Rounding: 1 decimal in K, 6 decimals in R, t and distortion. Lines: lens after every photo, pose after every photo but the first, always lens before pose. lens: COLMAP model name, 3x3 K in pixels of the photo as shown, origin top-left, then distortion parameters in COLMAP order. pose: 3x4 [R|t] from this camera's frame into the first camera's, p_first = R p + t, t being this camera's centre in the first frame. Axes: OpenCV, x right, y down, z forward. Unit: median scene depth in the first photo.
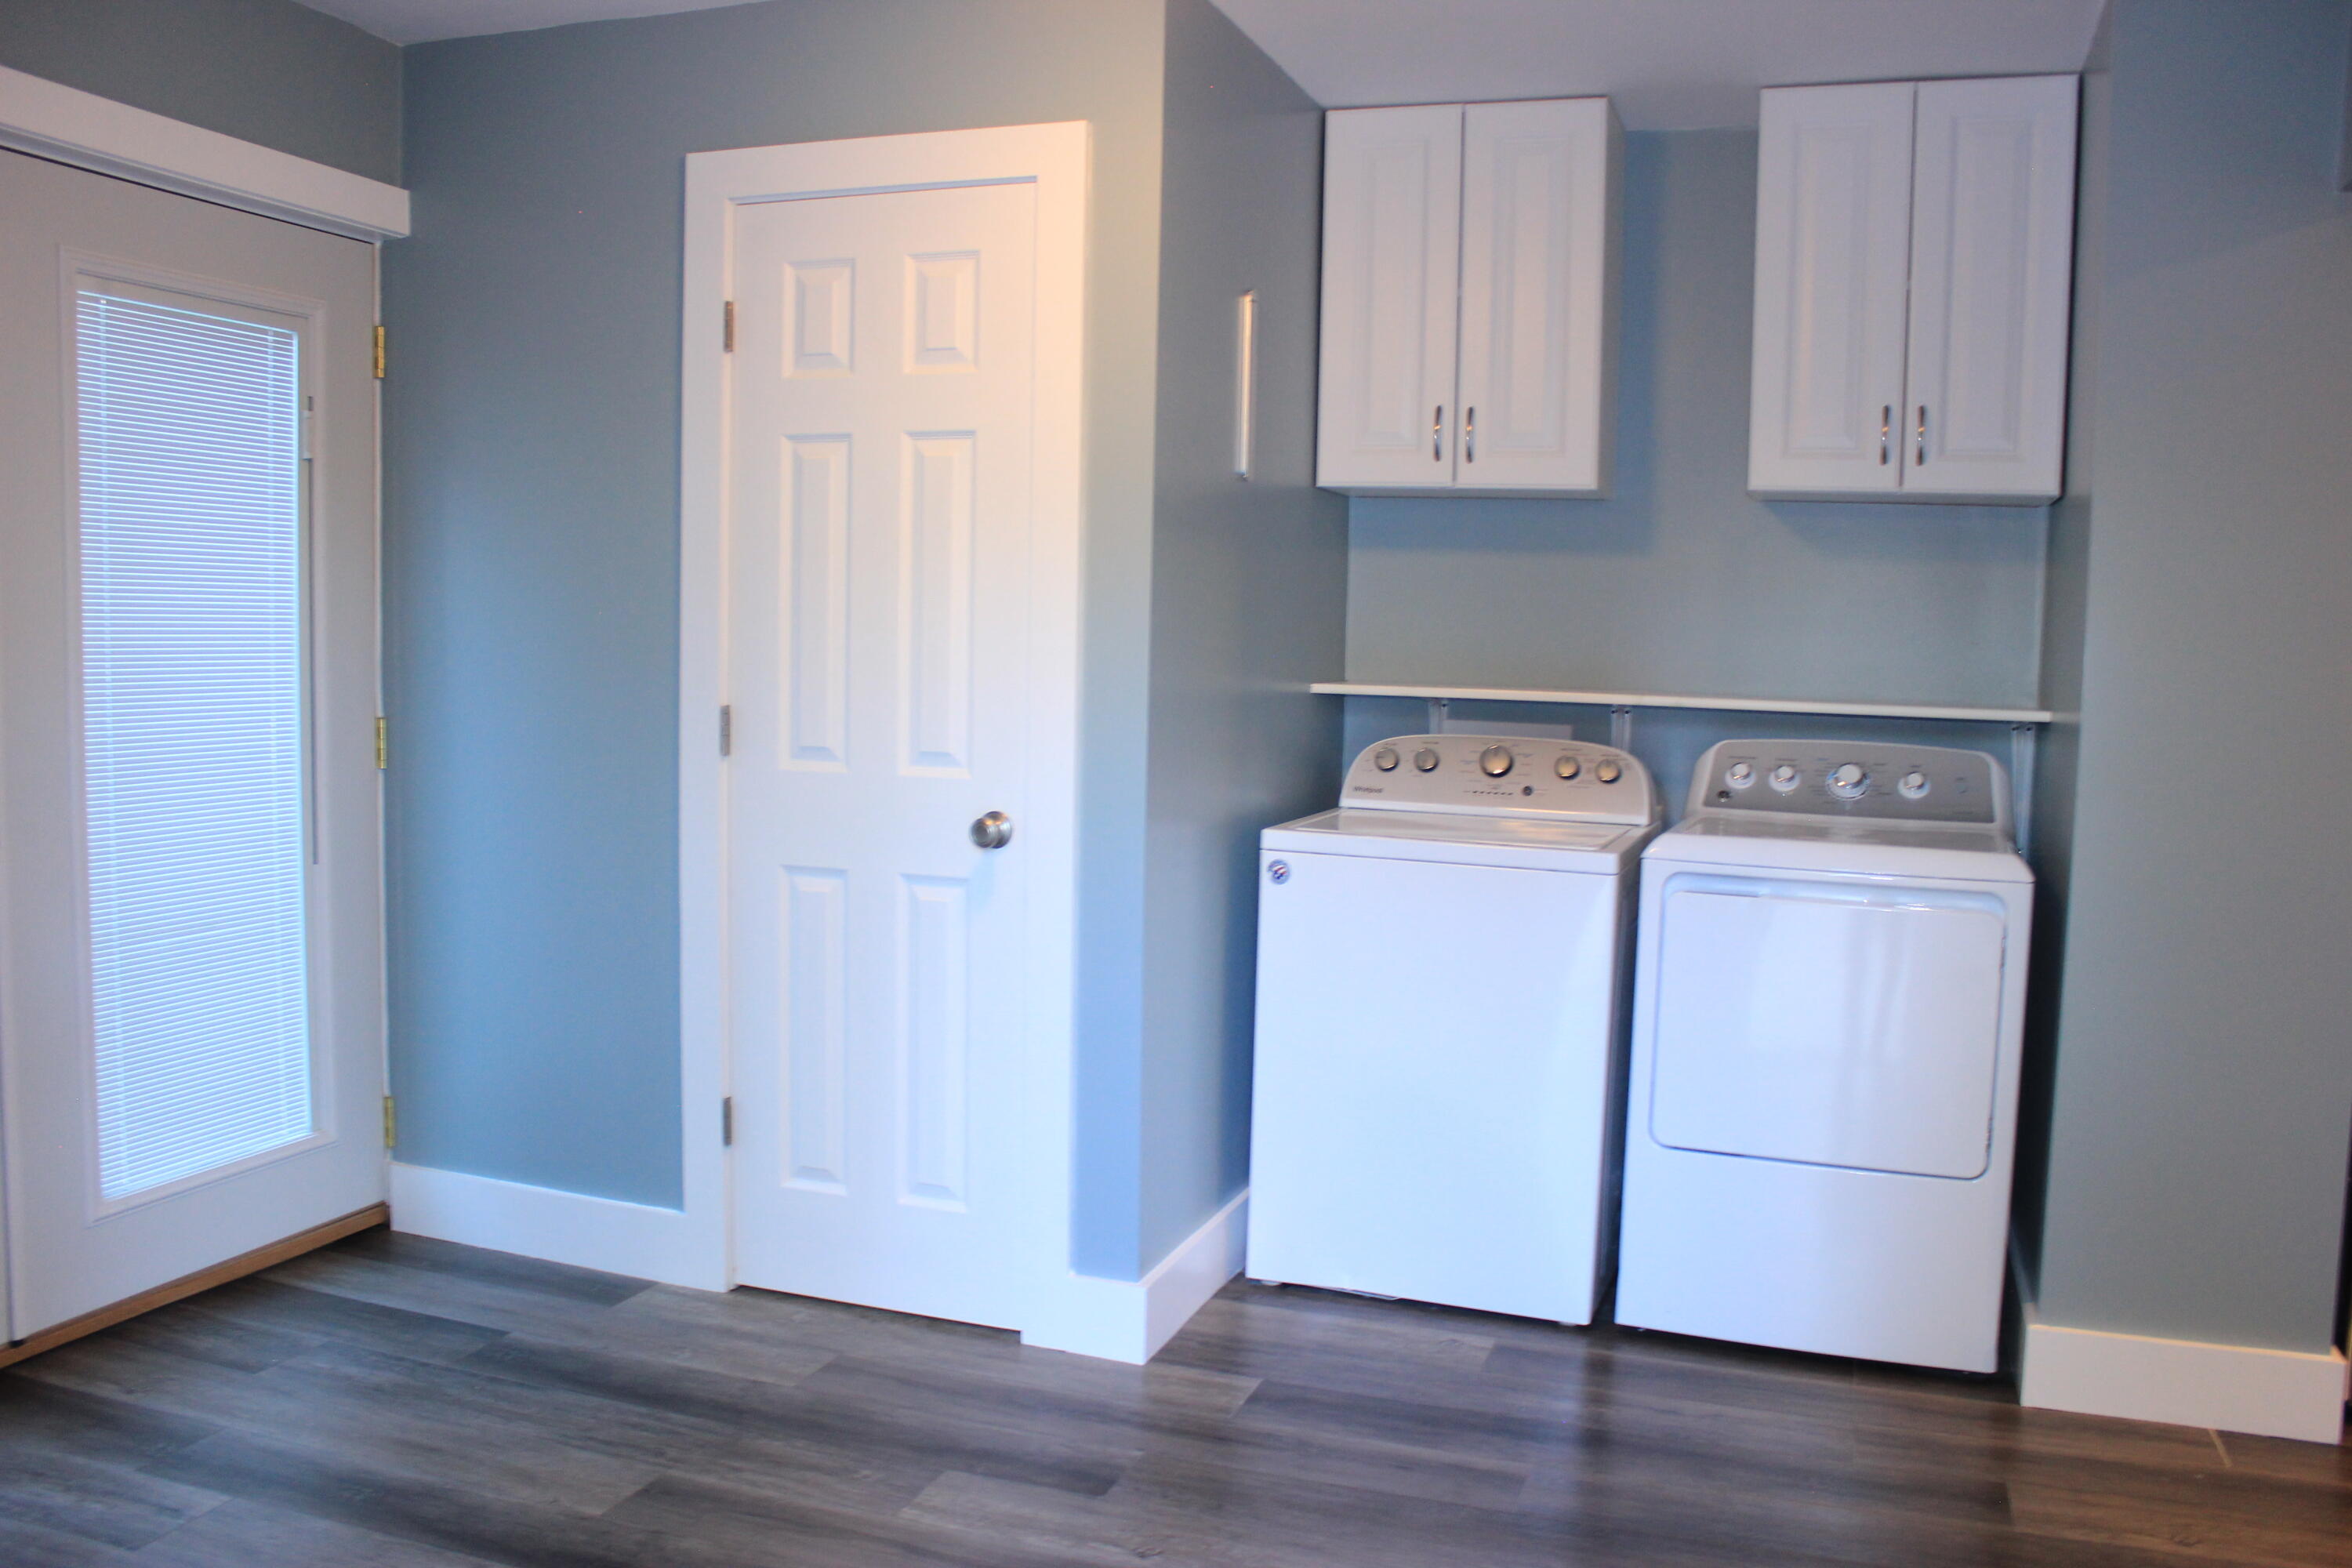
lens RADIAL K [[1938.4, 0, 1176.0], [0, 1938.4, 784.0], [0, 0, 1]] dist [-0.004061, -0.000659]
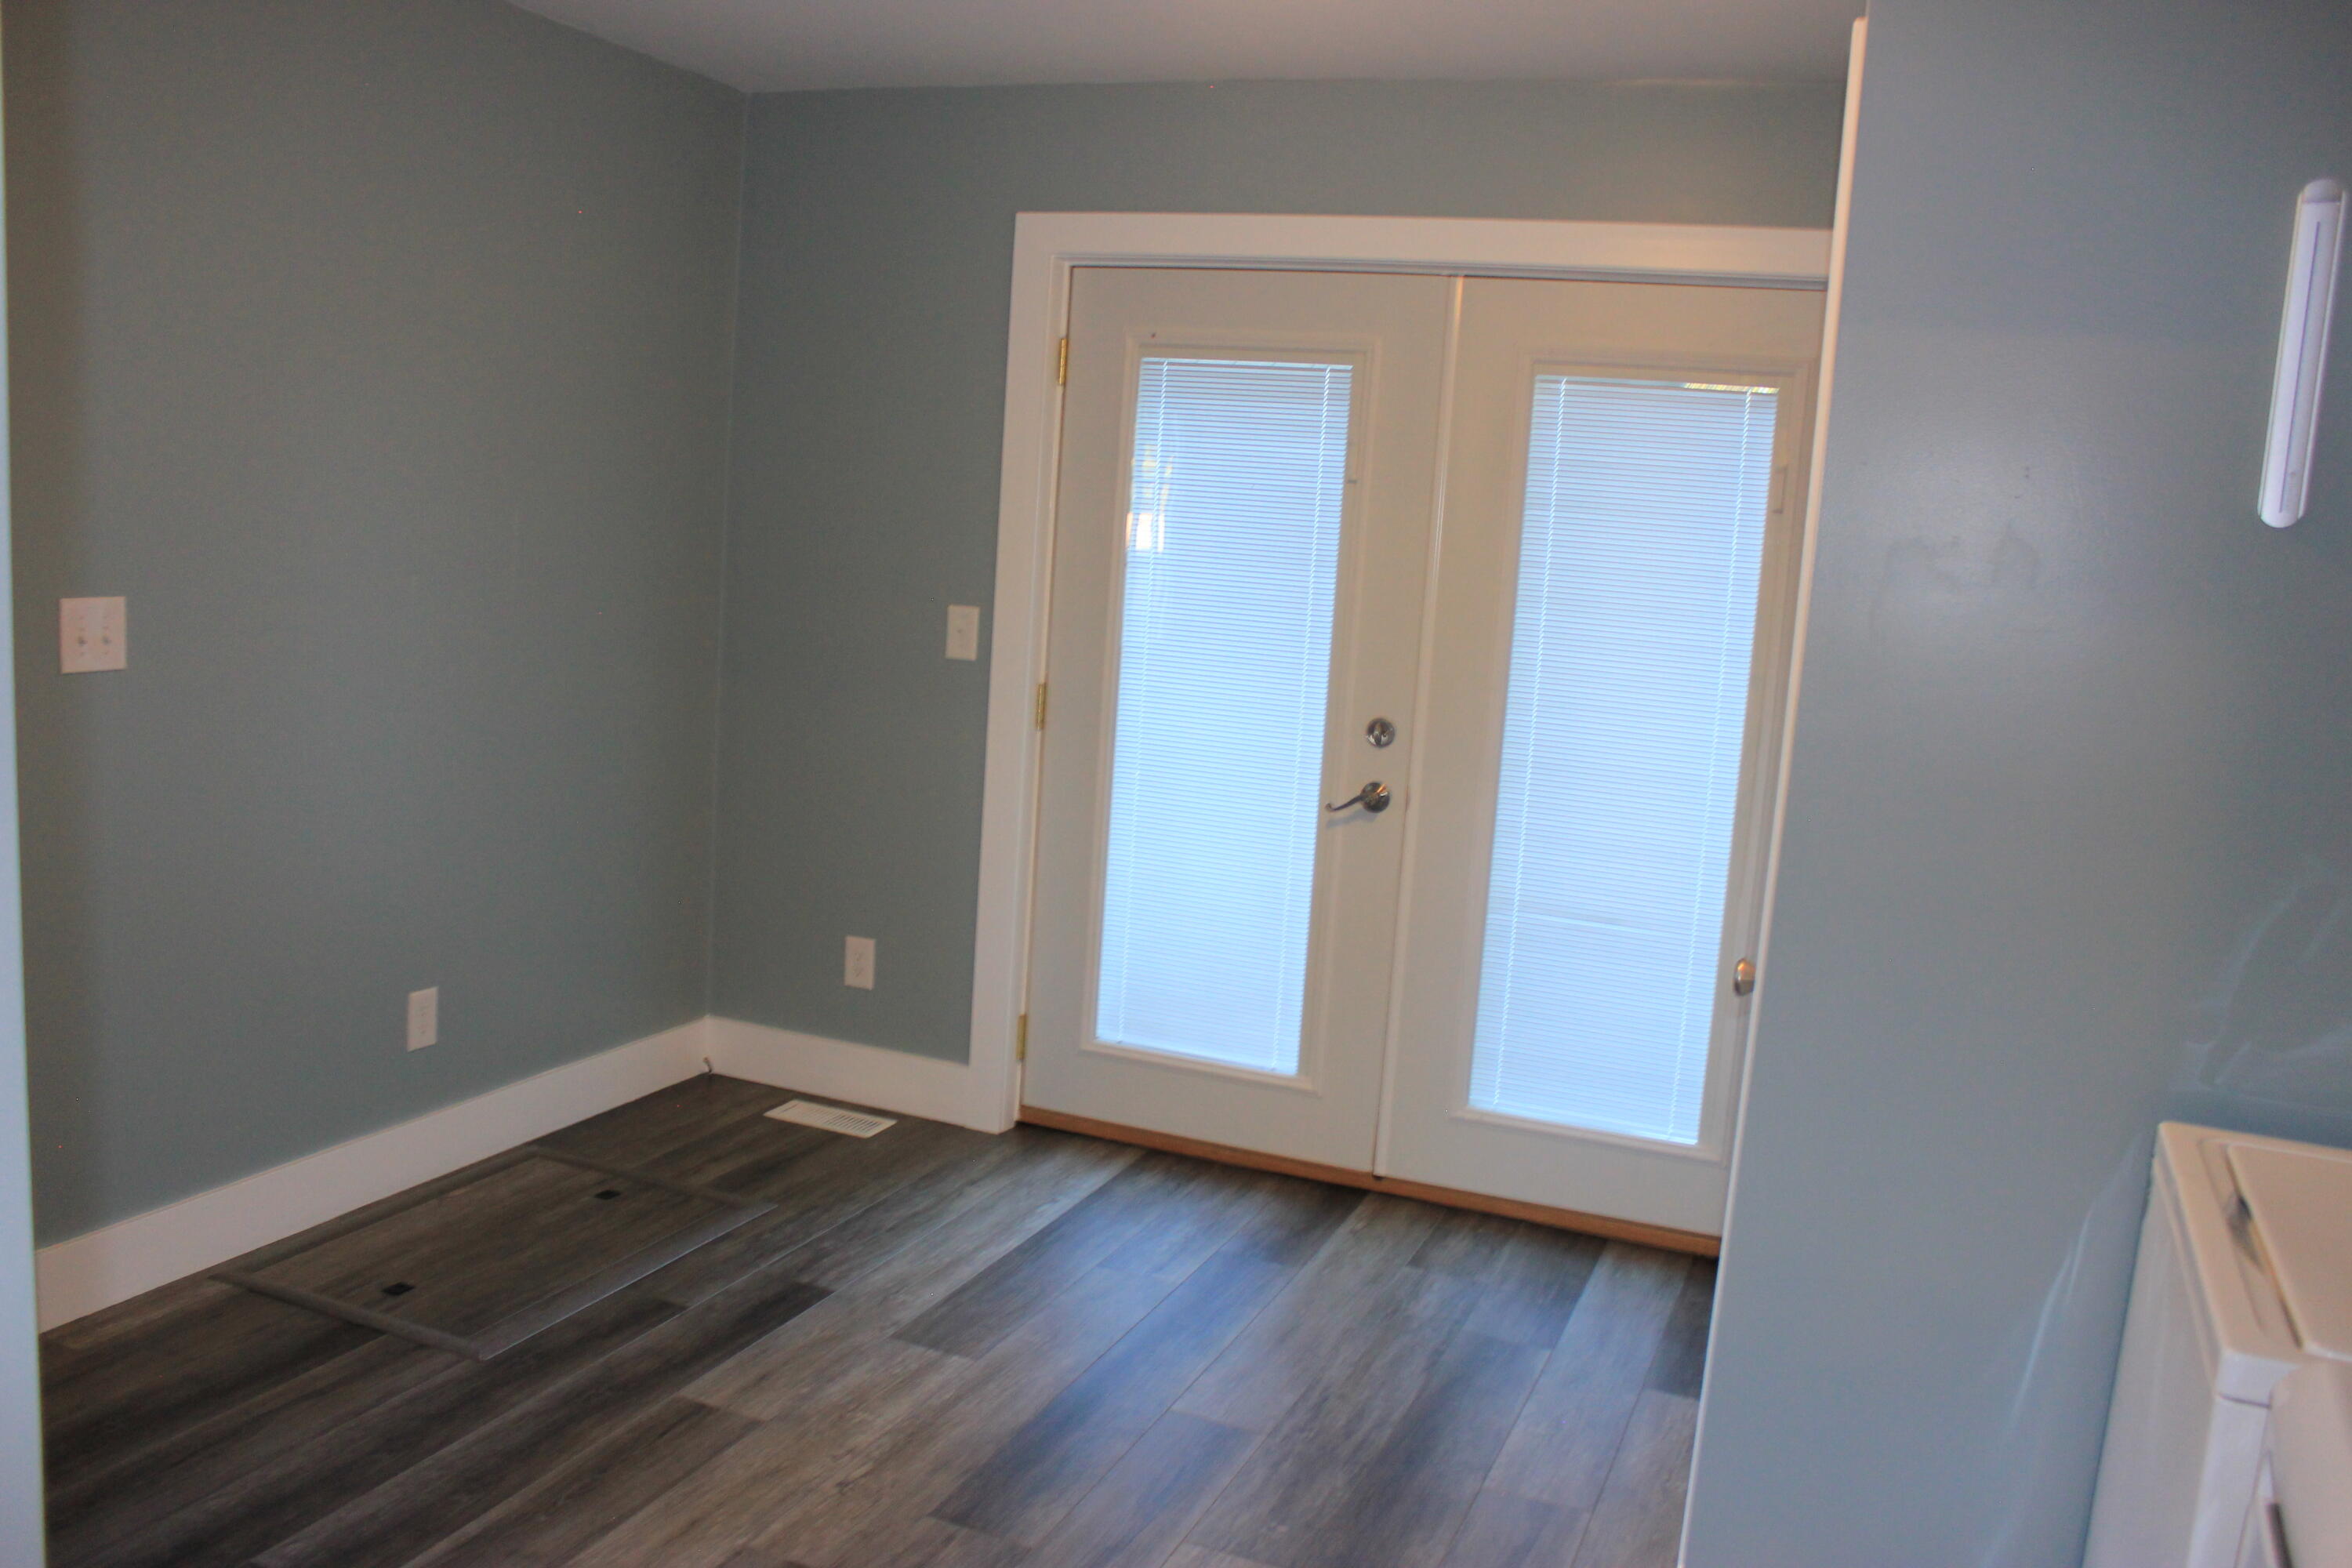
lens RADIAL K [[2035.9, 0, 1176.9], [0, 2035.9, 883.2], [0, 0, 1]] dist [-0.002830, -0.001231]
pose [[-0.023481, 0.174569, -0.984365, 0.744572], [-0.151149, 0.972698, 0.176105, -0.134077], [0.988232, 0.152921, 0.003546, 0.805788]]
